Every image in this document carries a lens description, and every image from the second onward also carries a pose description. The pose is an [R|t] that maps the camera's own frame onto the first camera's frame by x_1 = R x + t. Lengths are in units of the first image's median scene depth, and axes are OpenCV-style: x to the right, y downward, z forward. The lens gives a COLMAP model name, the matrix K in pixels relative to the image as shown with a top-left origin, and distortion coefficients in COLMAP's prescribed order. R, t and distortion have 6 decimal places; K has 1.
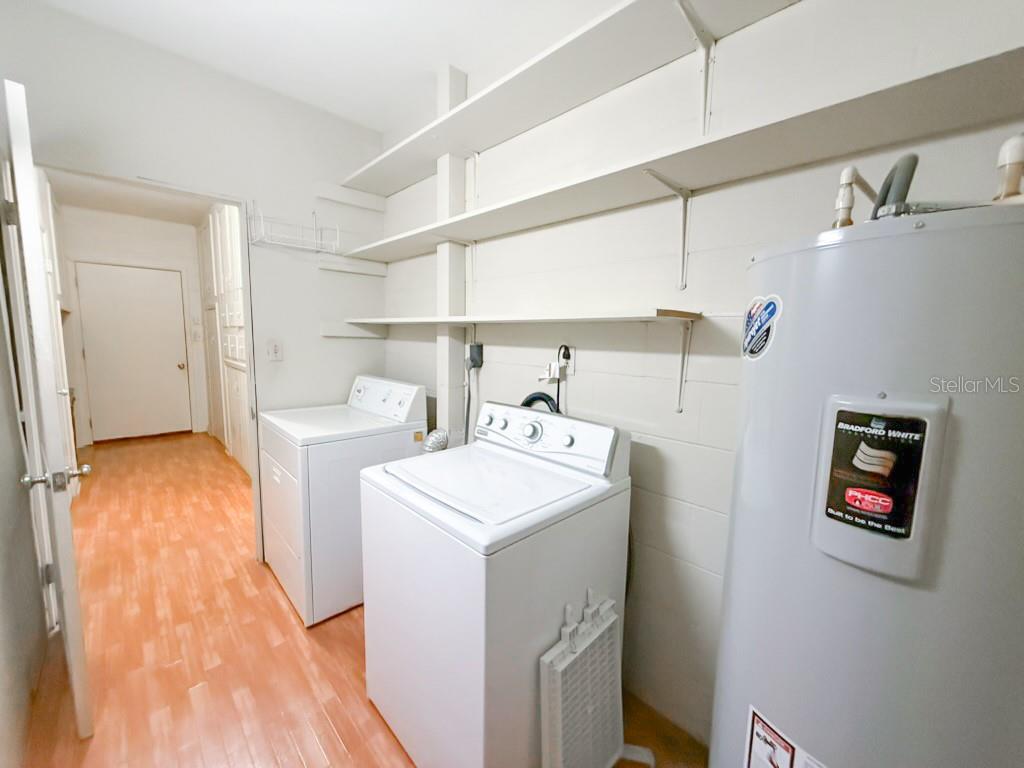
lens RADIAL K [[408.4, 0, 509.9], [0, 408.4, 386.7], [0, 0, 1]] dist [0.000222, -0.000025]
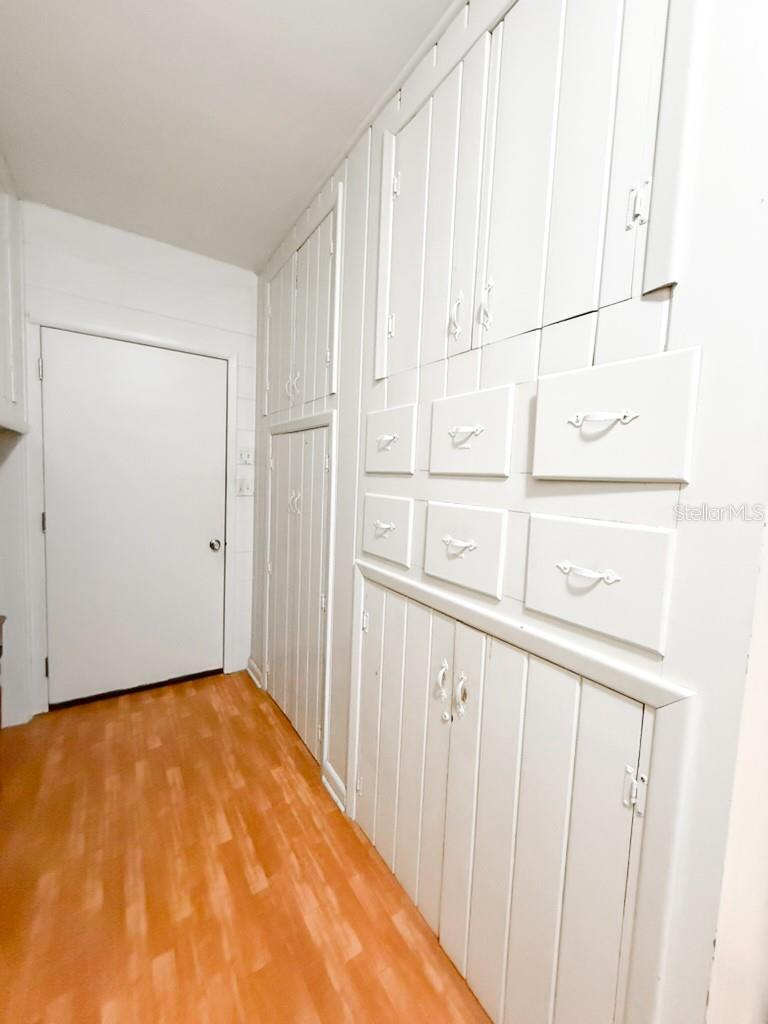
lens RADIAL K [[408.4, 0, 378.4], [0, 408.4, 505.9], [0, 0, 1]] dist [0.000222, -0.000025]
pose [[0.983093, 0.037397, -0.179246, -0.555254], [-0.048895, 0.996990, -0.060161, -0.083990], [0.176457, 0.067909, 0.981963, 0.572530]]
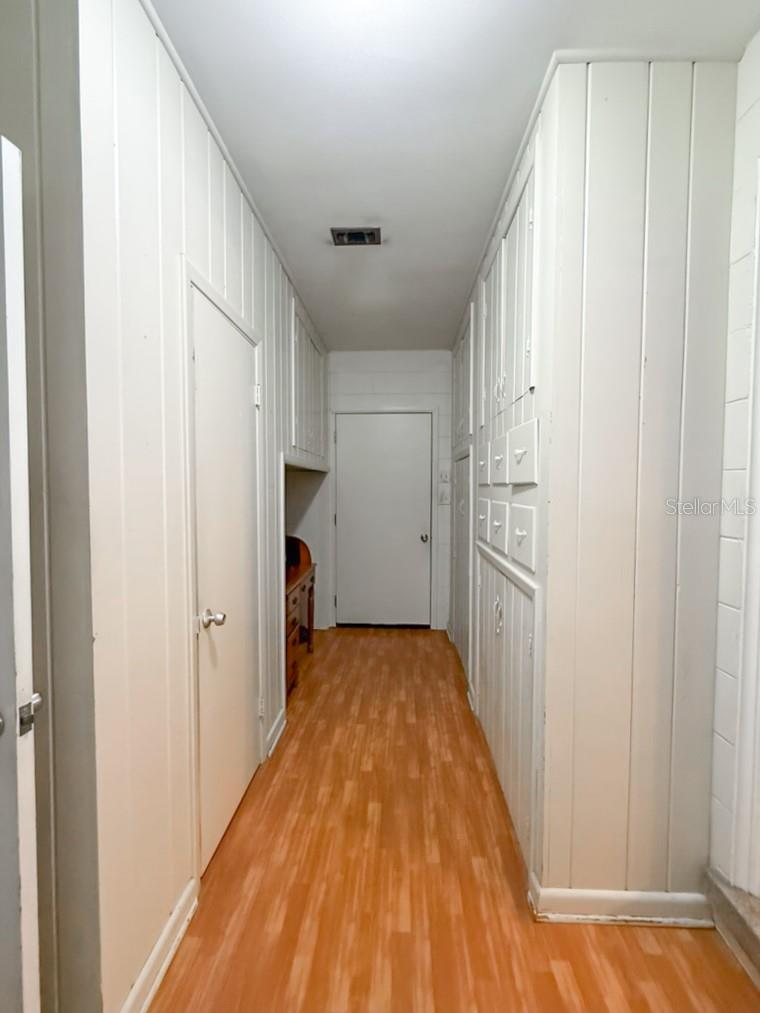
lens RADIAL K [[404.0, 0, 372.0], [0, 404.0, 493.7], [0, 0, 1]] dist [0.000222, -0.000025]
pose [[0.670691, -0.006139, -0.741712, -0.339389], [-0.082205, 0.993190, -0.082555, -0.066773], [0.737168, 0.116341, 0.665619, 0.455292]]
